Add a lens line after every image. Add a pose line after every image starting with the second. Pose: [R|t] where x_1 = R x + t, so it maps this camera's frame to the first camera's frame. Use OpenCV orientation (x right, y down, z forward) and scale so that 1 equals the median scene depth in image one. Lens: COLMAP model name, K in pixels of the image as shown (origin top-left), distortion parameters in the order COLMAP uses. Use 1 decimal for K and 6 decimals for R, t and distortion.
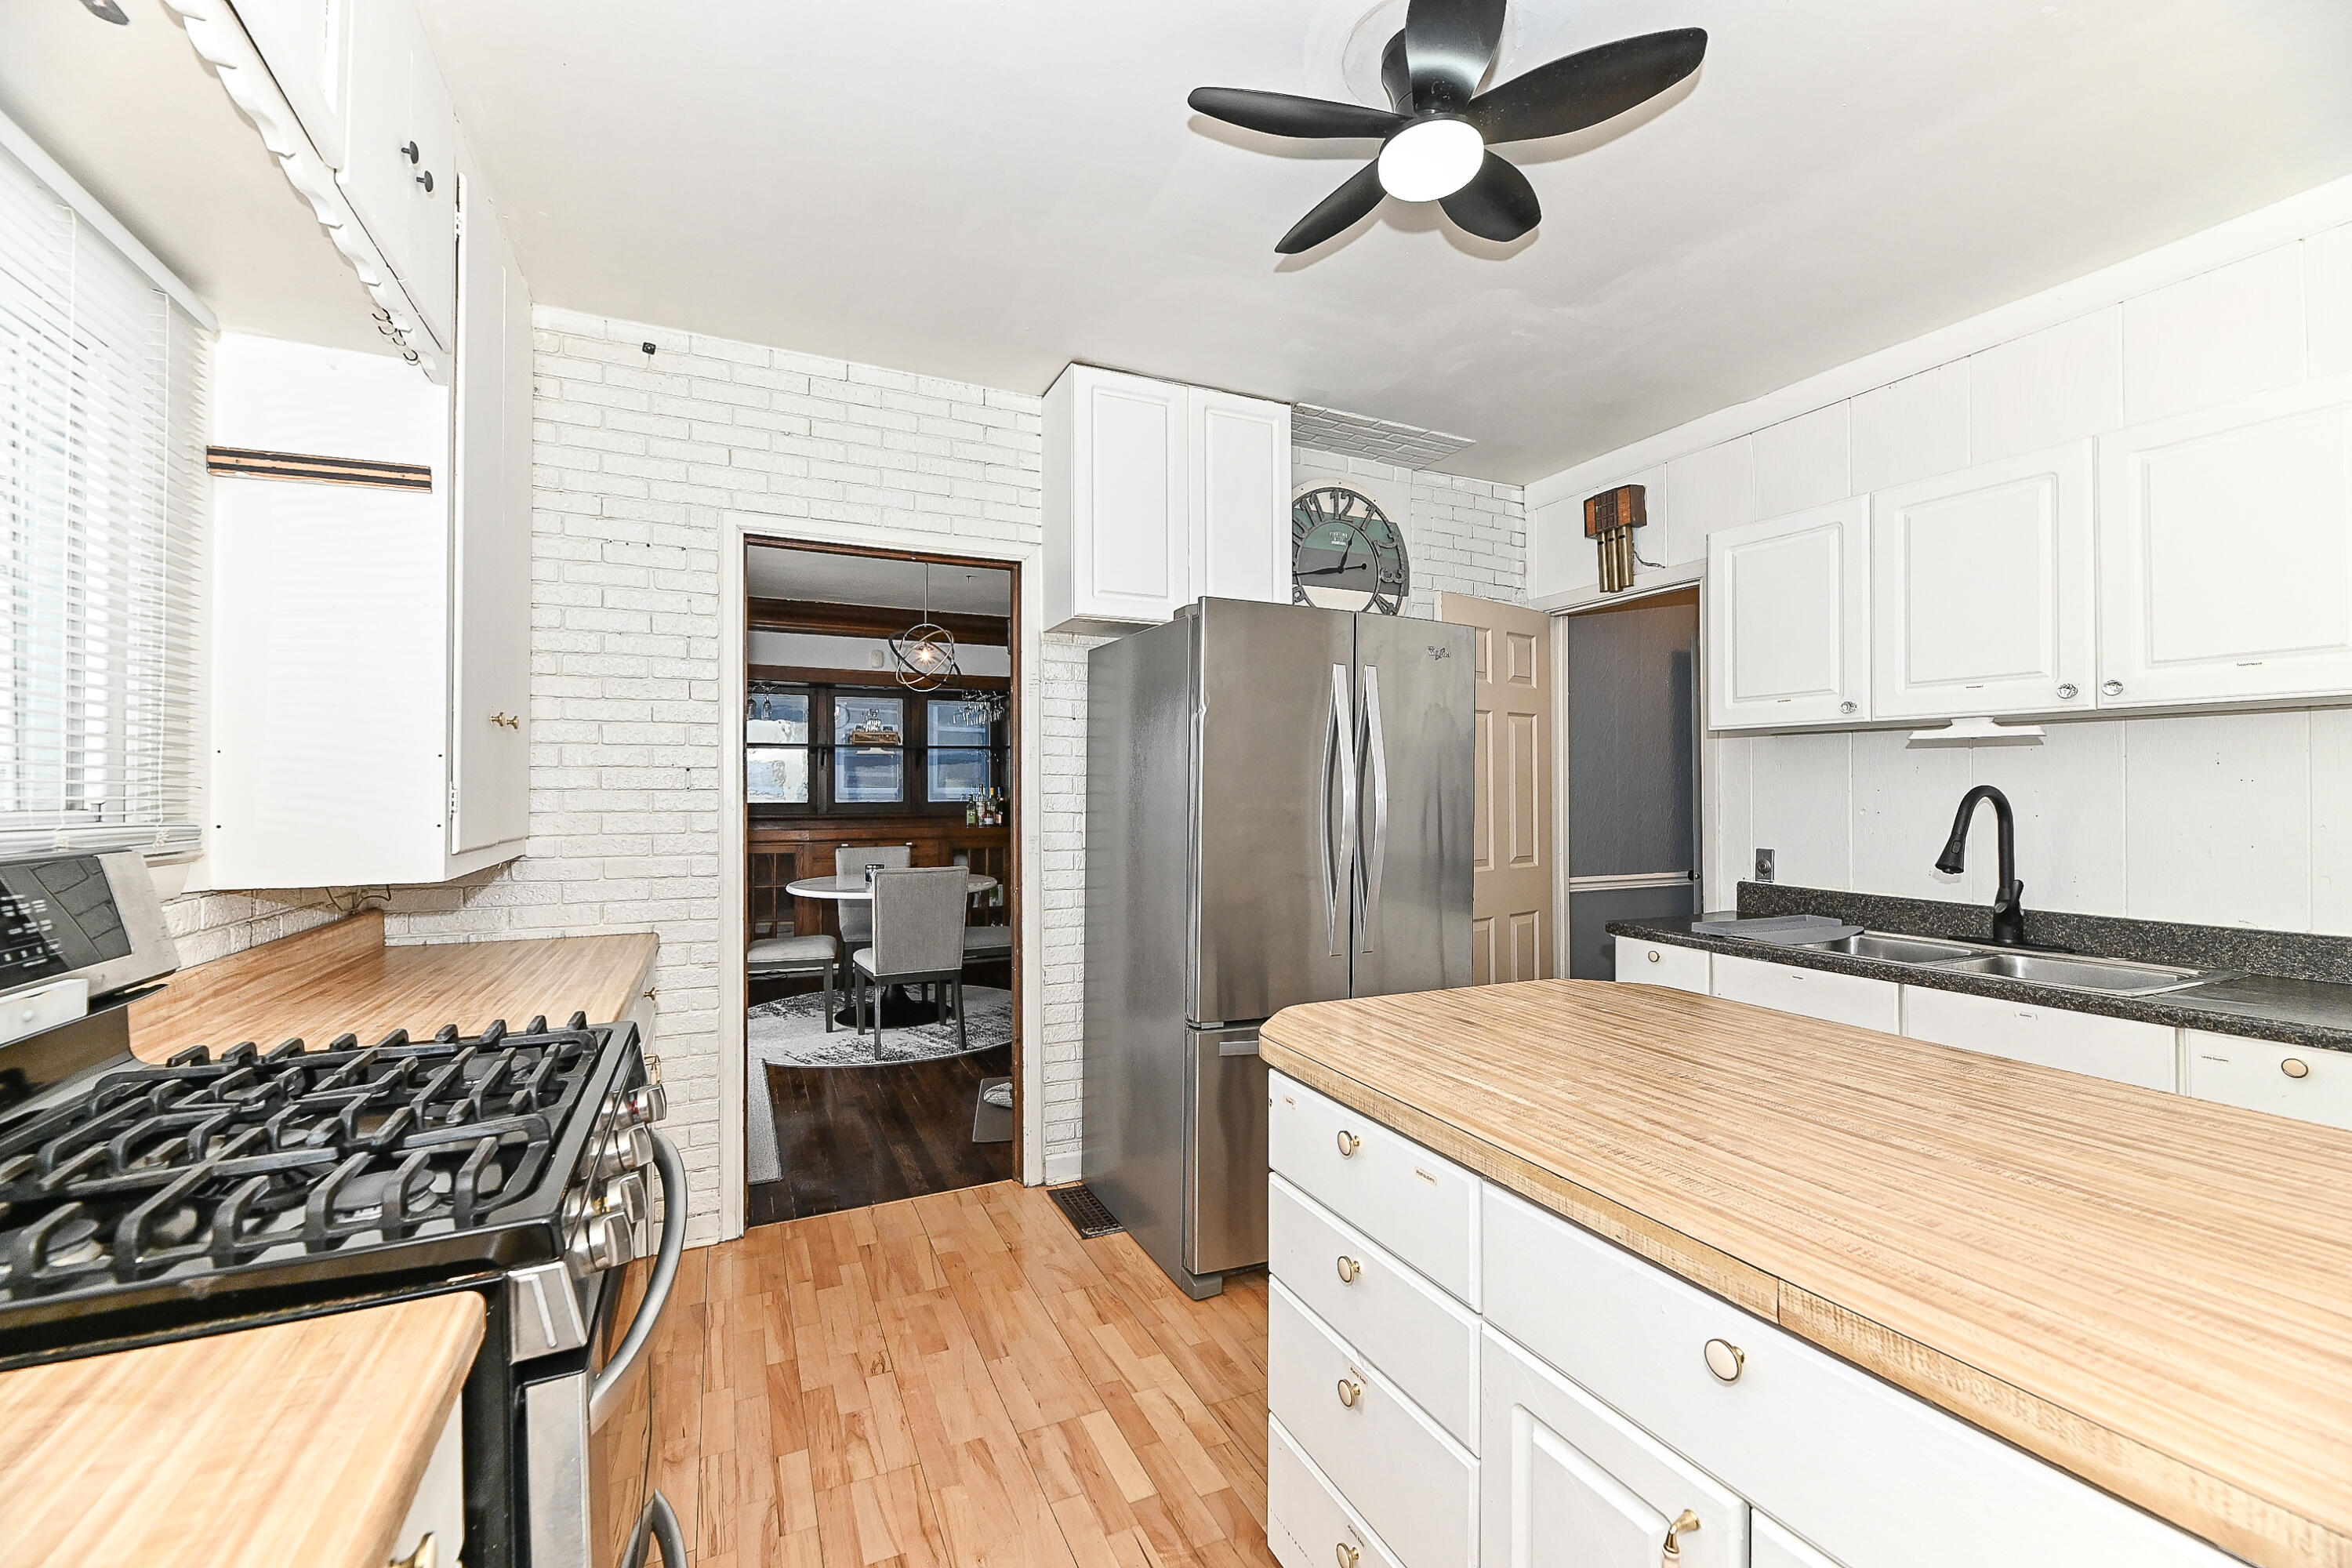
lens RADIAL K [[954.3, 0, 1186.8], [0, 954.3, 785.7], [0, 0, 1]] dist [-0.010340, -0.000116]
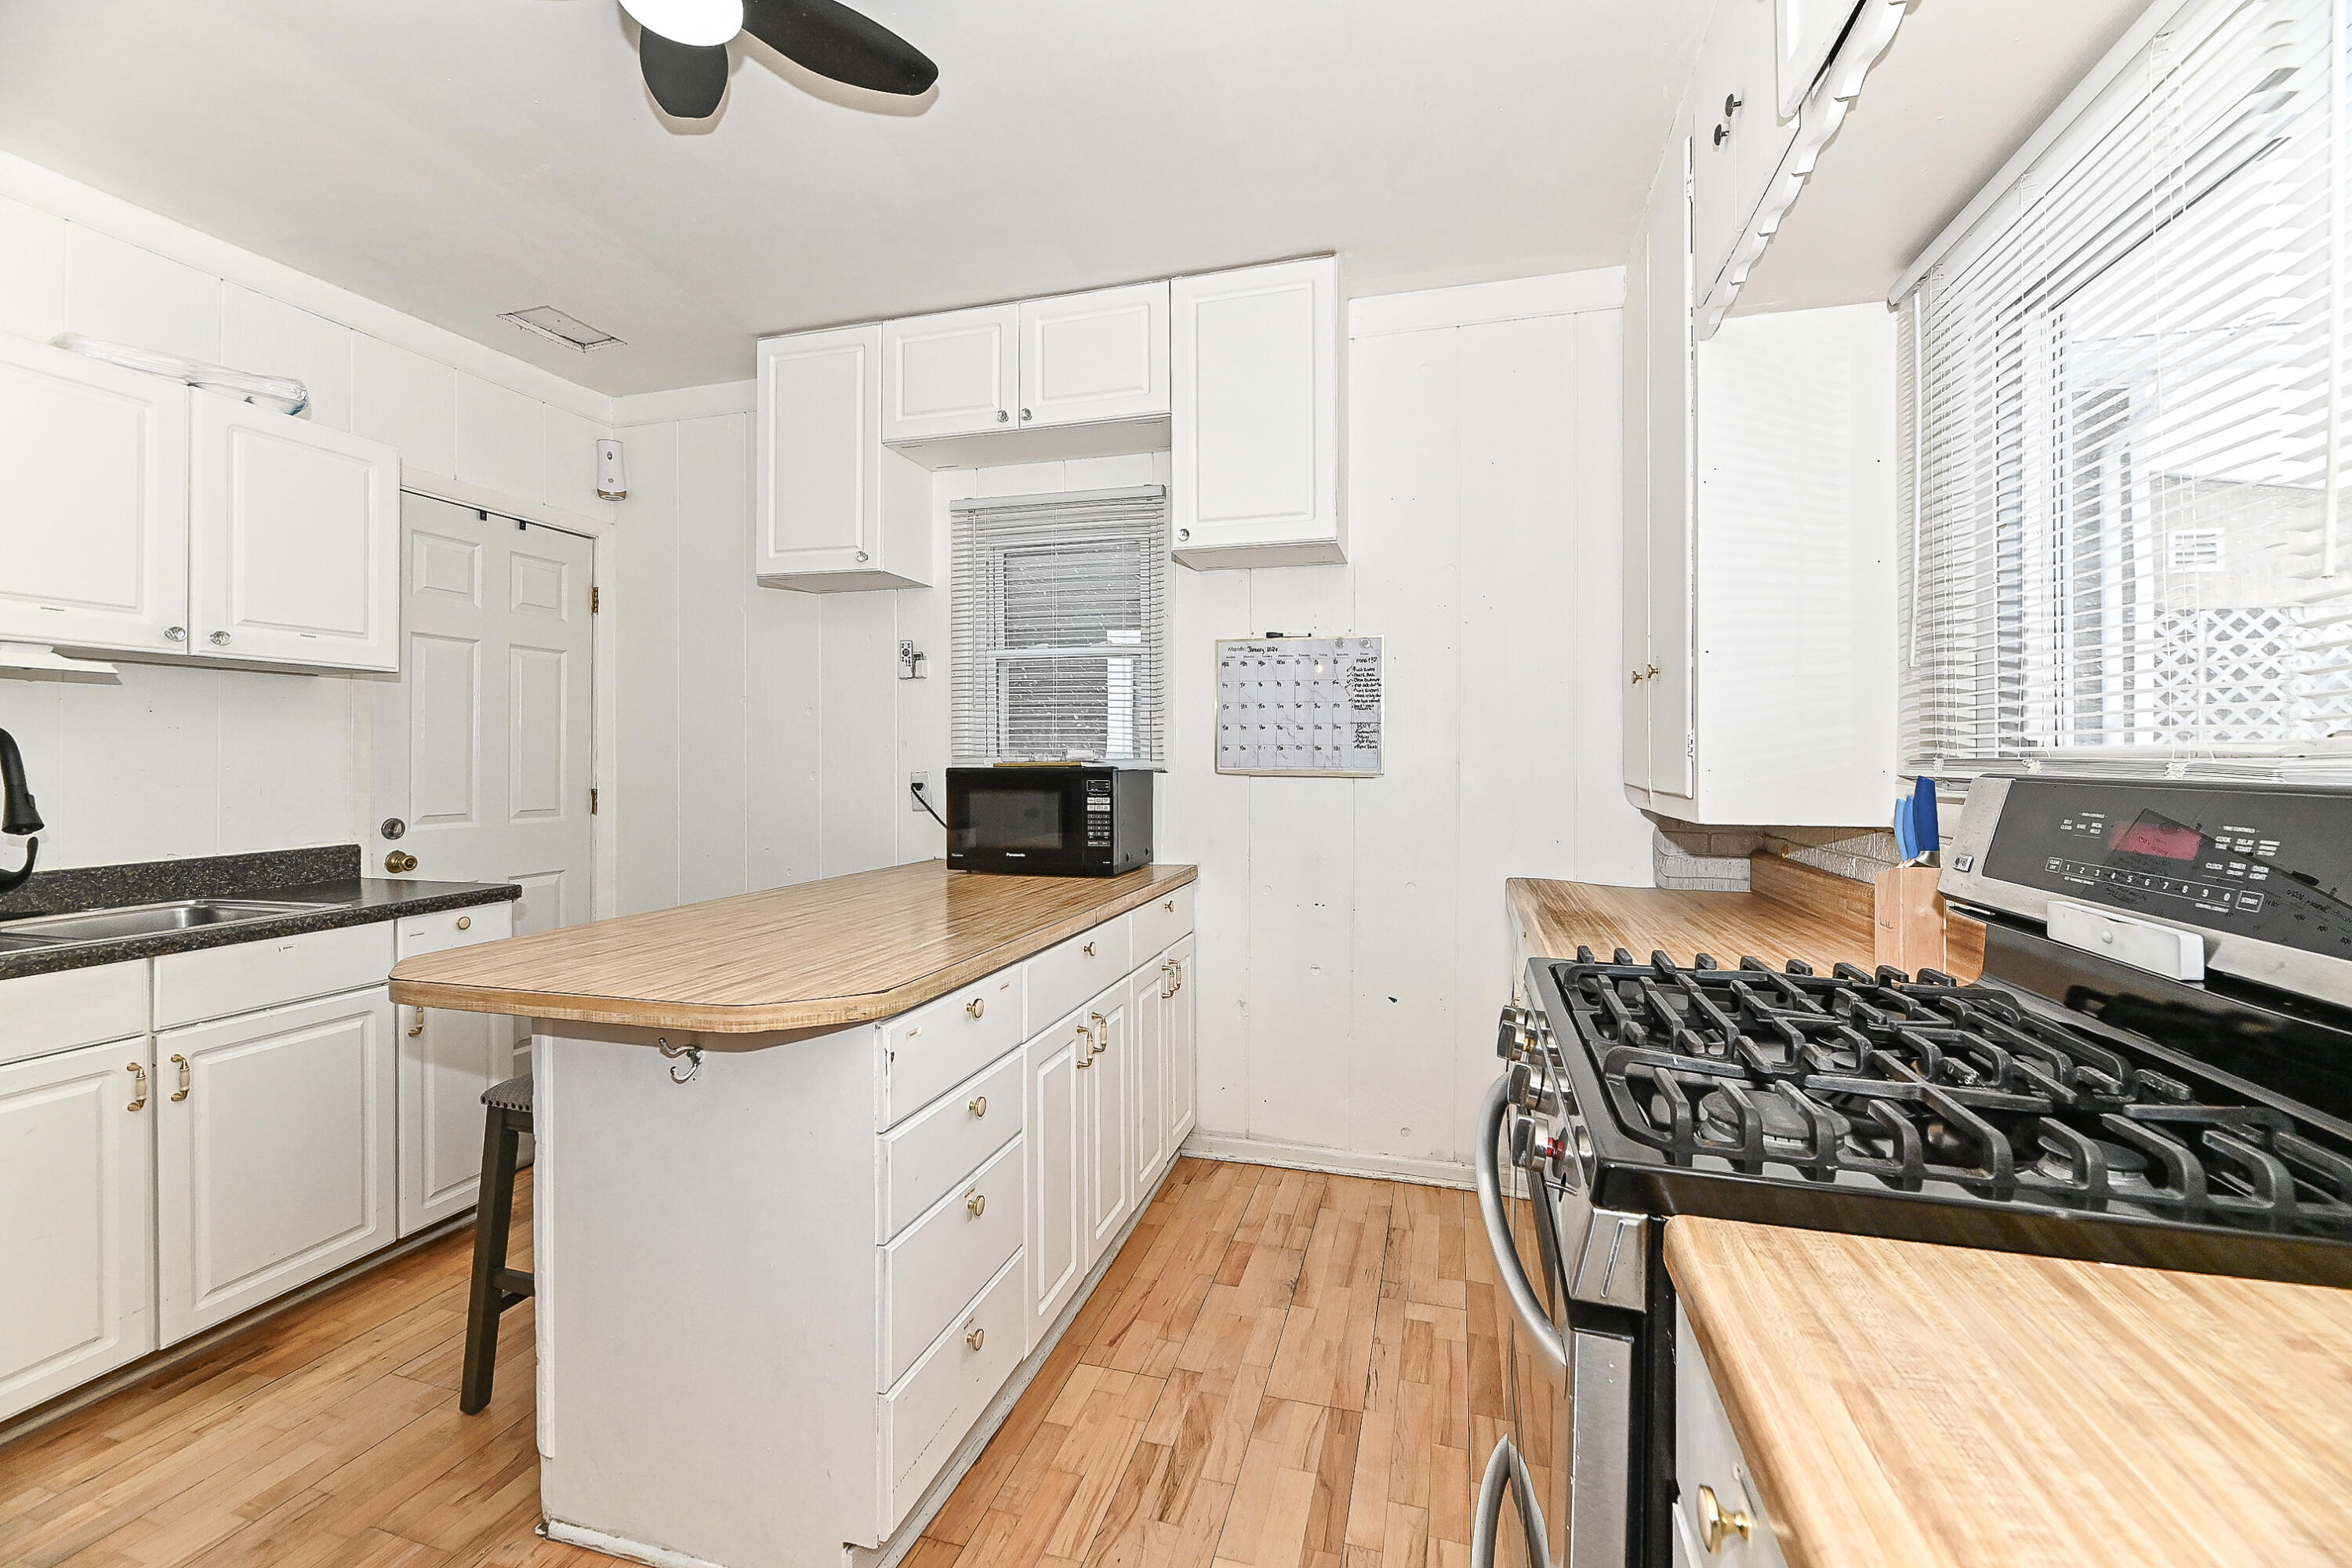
lens RADIAL K [[969.1, 0, 1167.8], [0, 969.1, 760.3], [0, 0, 1]] dist [0.000019, -0.000467]
pose [[-0.739754, -0.003002, 0.672870, -0.783584], [-0.004219, 0.999991, -0.000178, 0.042895], [-0.672864, -0.002970, -0.739761, 1.588954]]
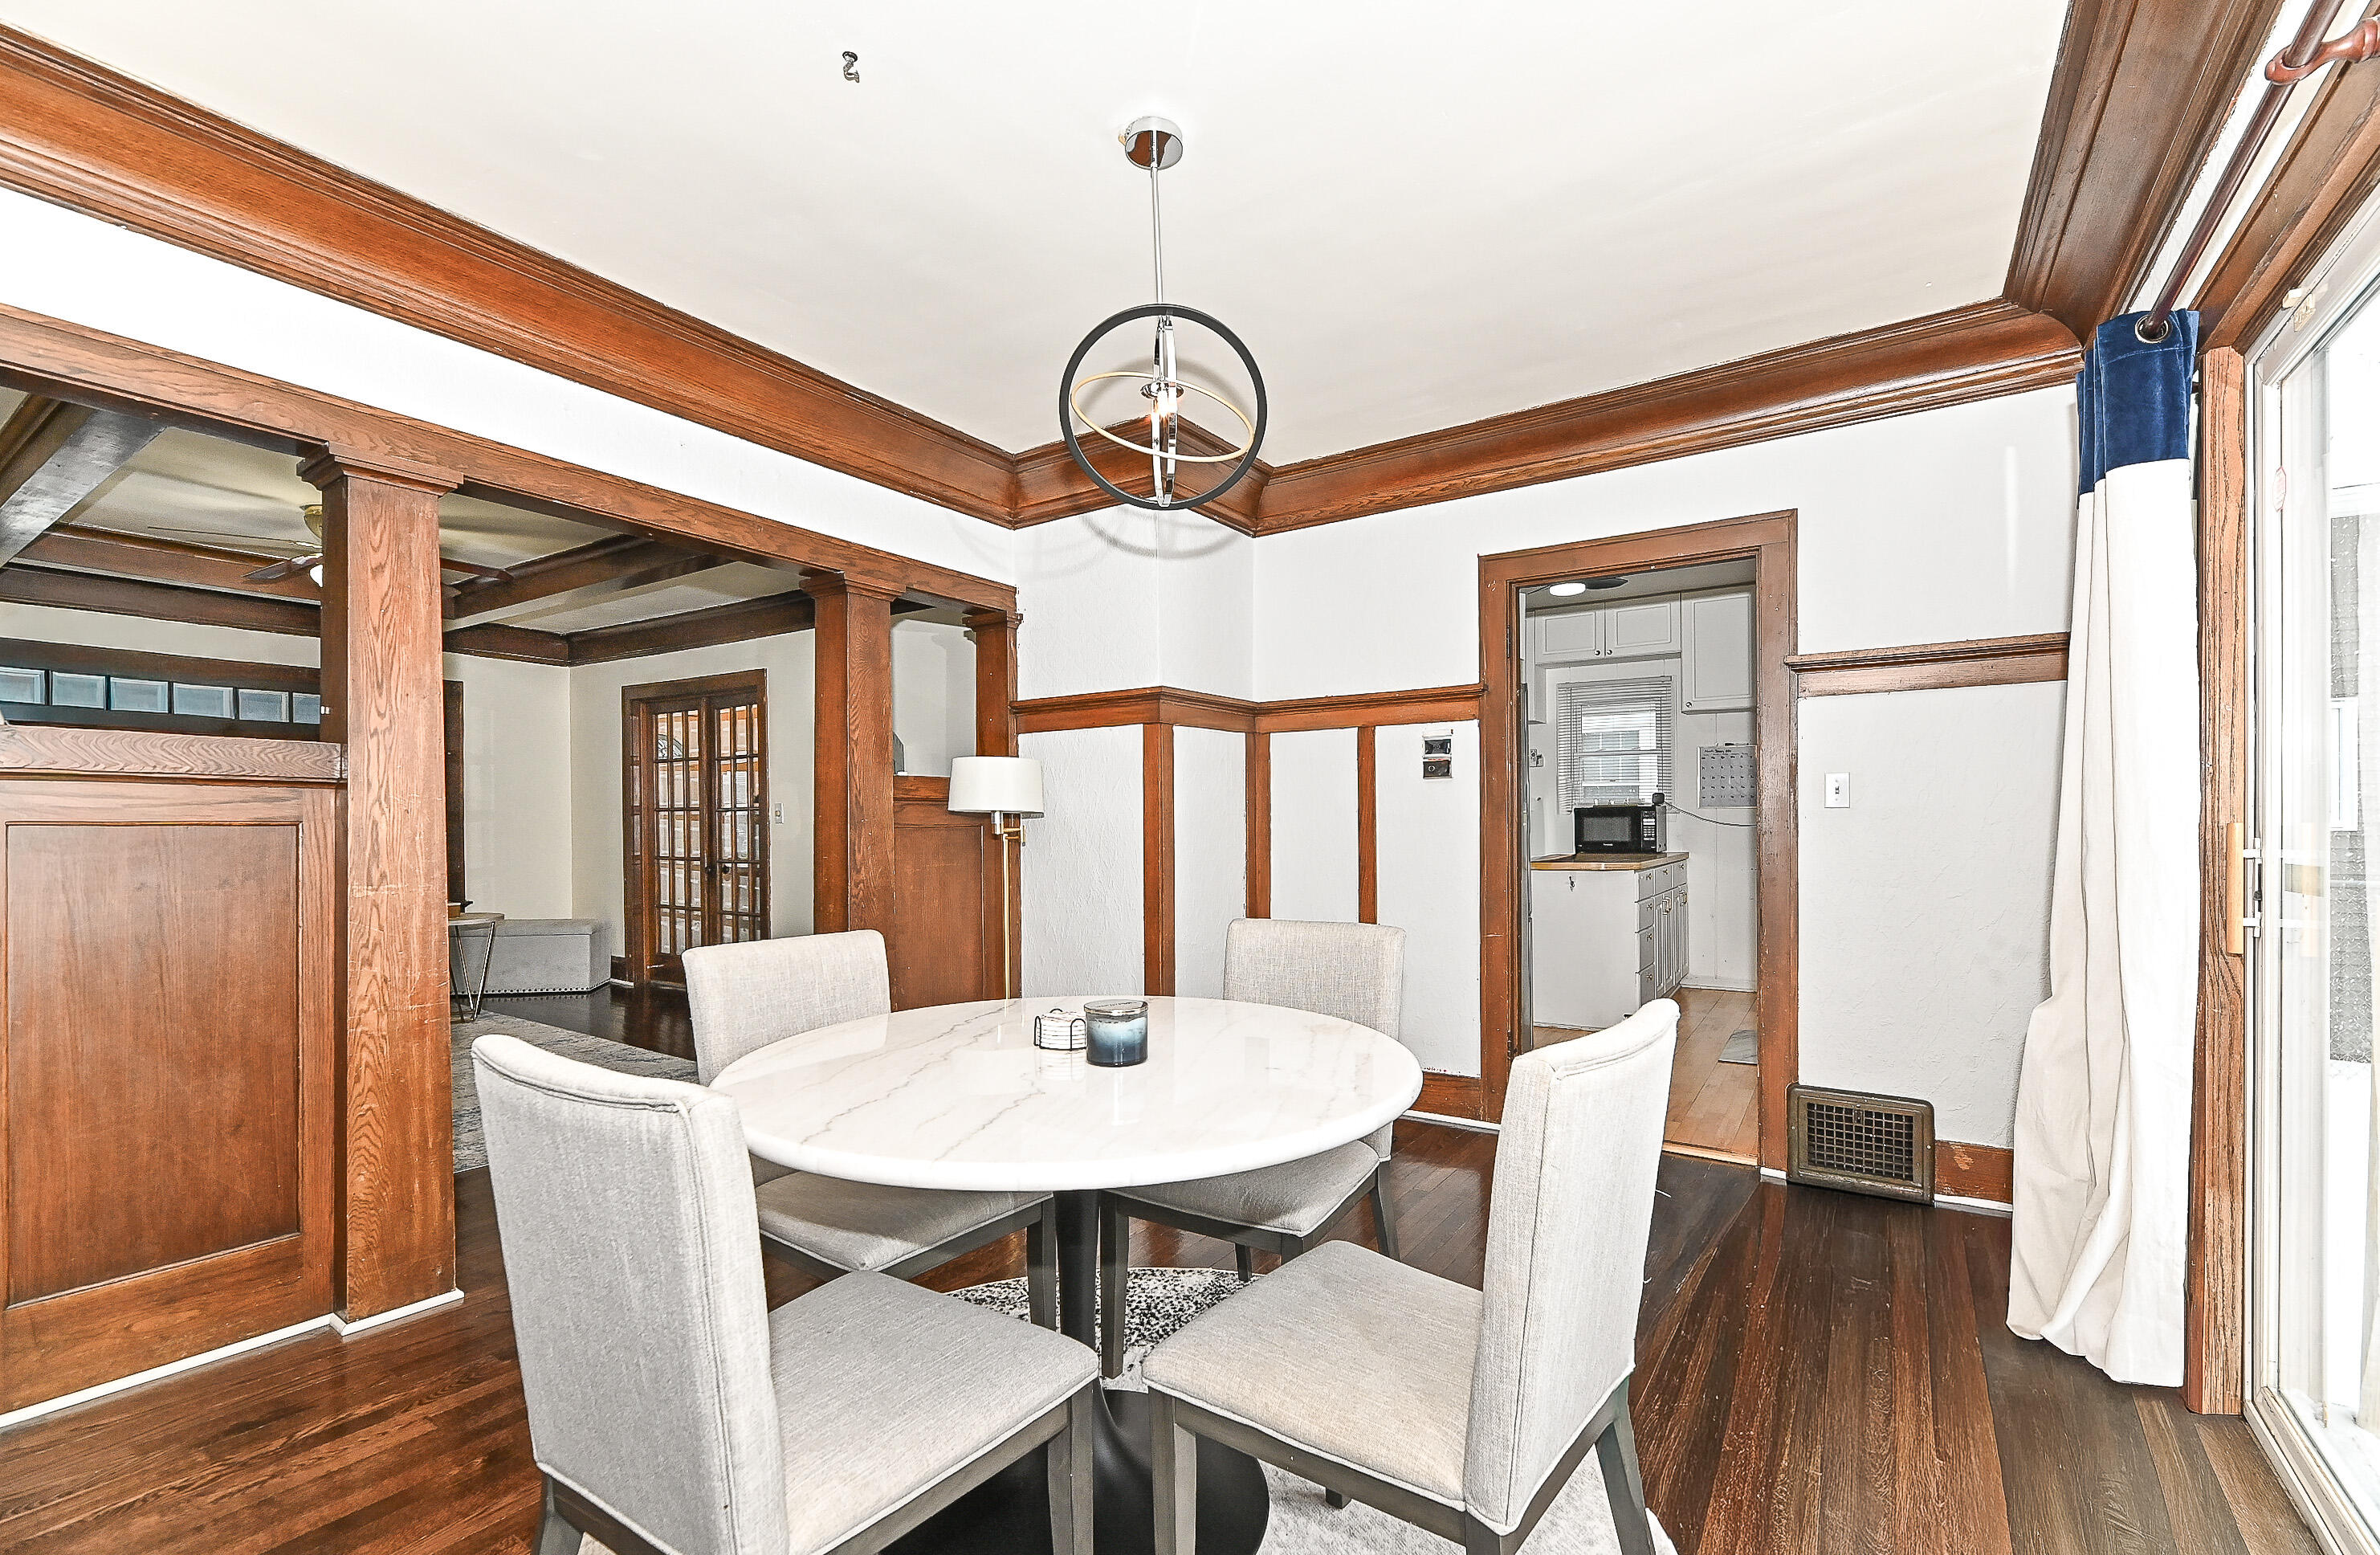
lens RADIAL K [[1017.0, 0, 1191.5], [0, 1017.0, 827.5], [0, 0, 1]] dist [-0.000210, -0.000011]
pose [[-0.503437, -0.004174, 0.864022, -2.375182], [0.004951, 0.999958, 0.007715, 0.109355], [-0.864018, 0.008162, -0.503395, 4.438624]]
